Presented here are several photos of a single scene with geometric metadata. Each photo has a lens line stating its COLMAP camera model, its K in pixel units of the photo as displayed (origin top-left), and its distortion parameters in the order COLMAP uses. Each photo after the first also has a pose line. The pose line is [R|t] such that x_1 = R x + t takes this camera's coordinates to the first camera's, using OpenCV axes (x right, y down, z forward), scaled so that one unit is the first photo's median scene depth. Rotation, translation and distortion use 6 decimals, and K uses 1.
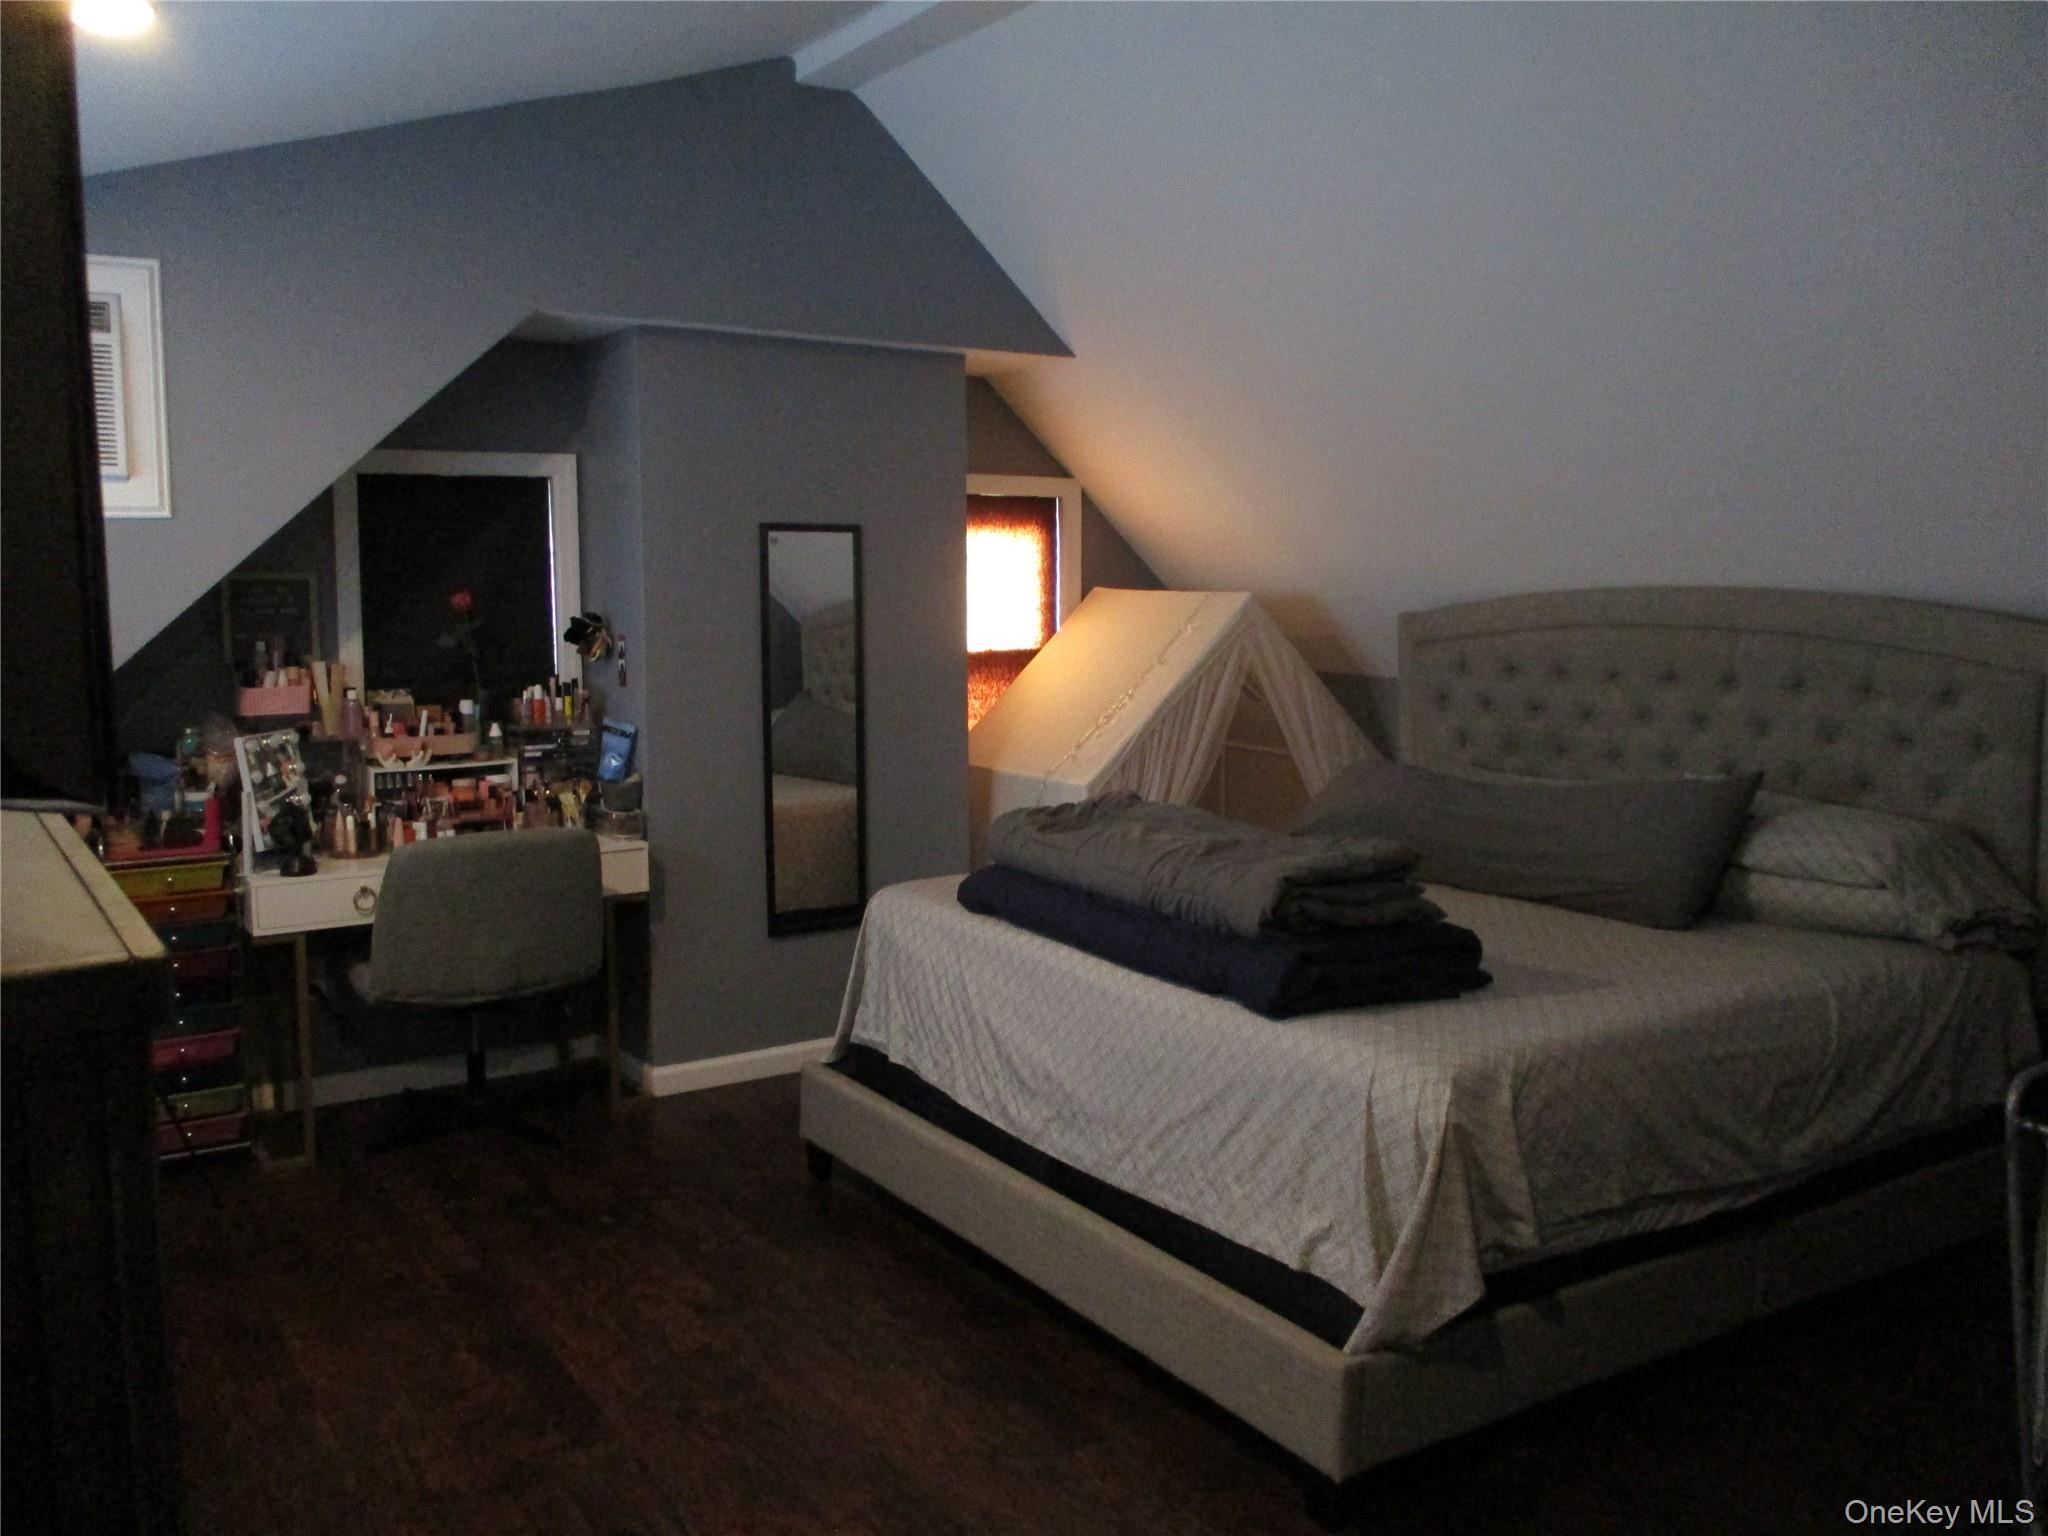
lens RADIAL K [[1690.7, 0, 1024.0], [0, 1690.7, 768.0], [0, 0, 1]] dist [-0.028314, 0.014248]
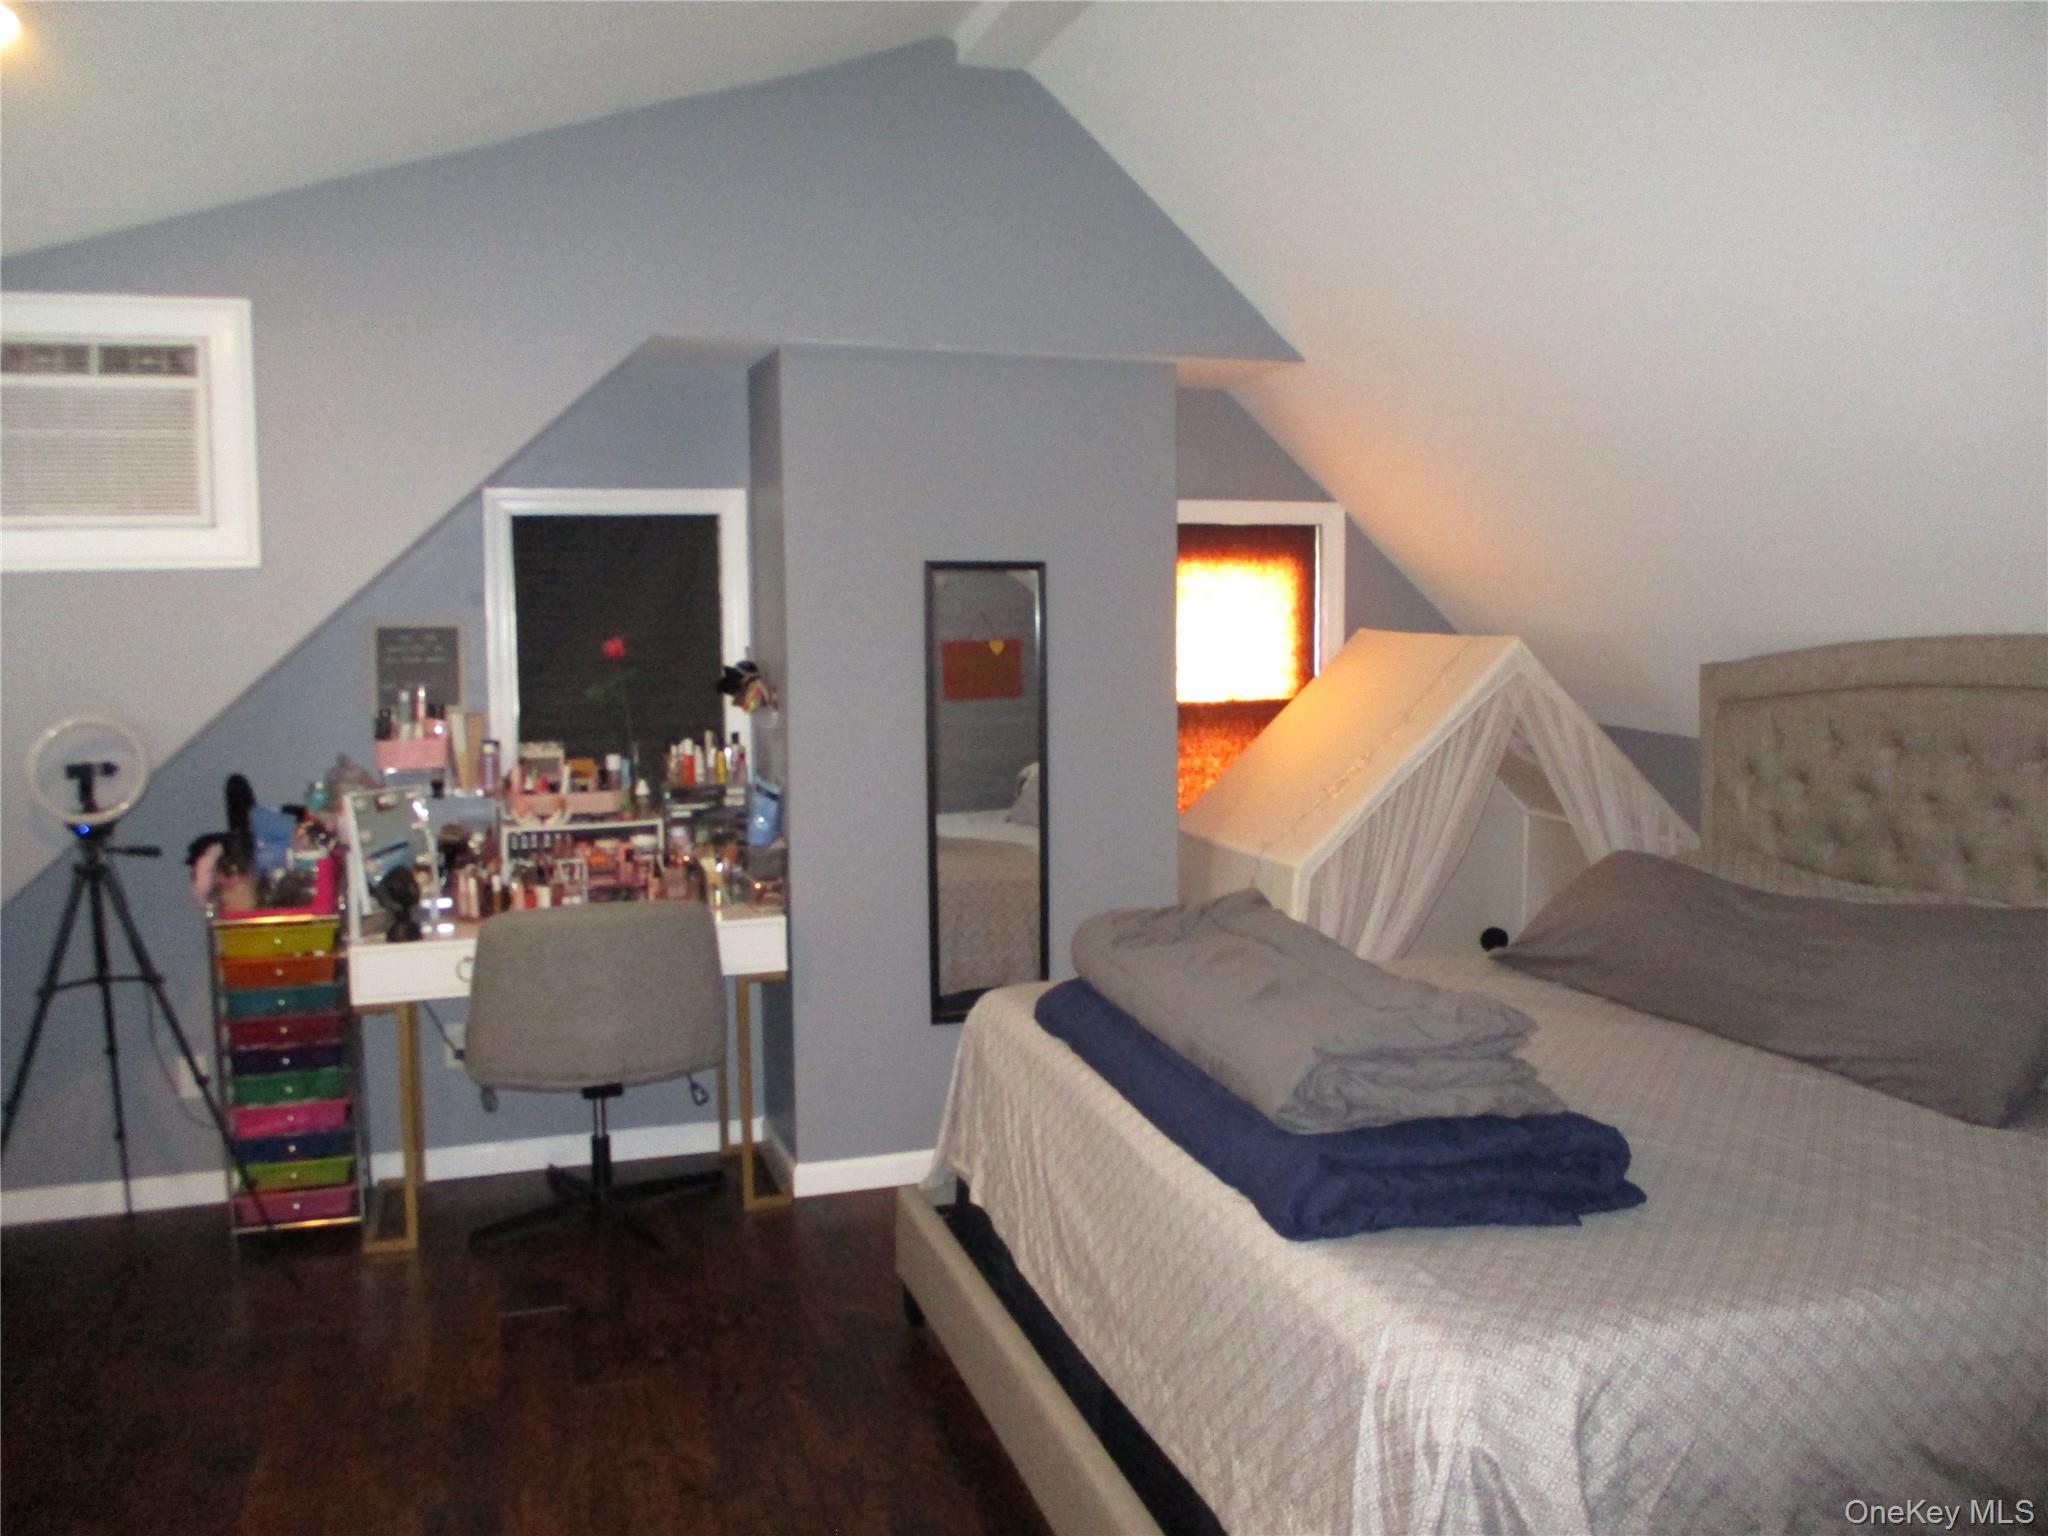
lens RADIAL K [[1690.7, 0, 1024.0], [0, 1690.7, 768.0], [0, 0, 1]] dist [-0.028314, 0.014248]
pose [[0.962800, 0.019942, -0.269477, 0.141395], [-0.023989, 0.999643, -0.011731, -0.027739], [0.269147, 0.017759, 0.962935, 0.160652]]
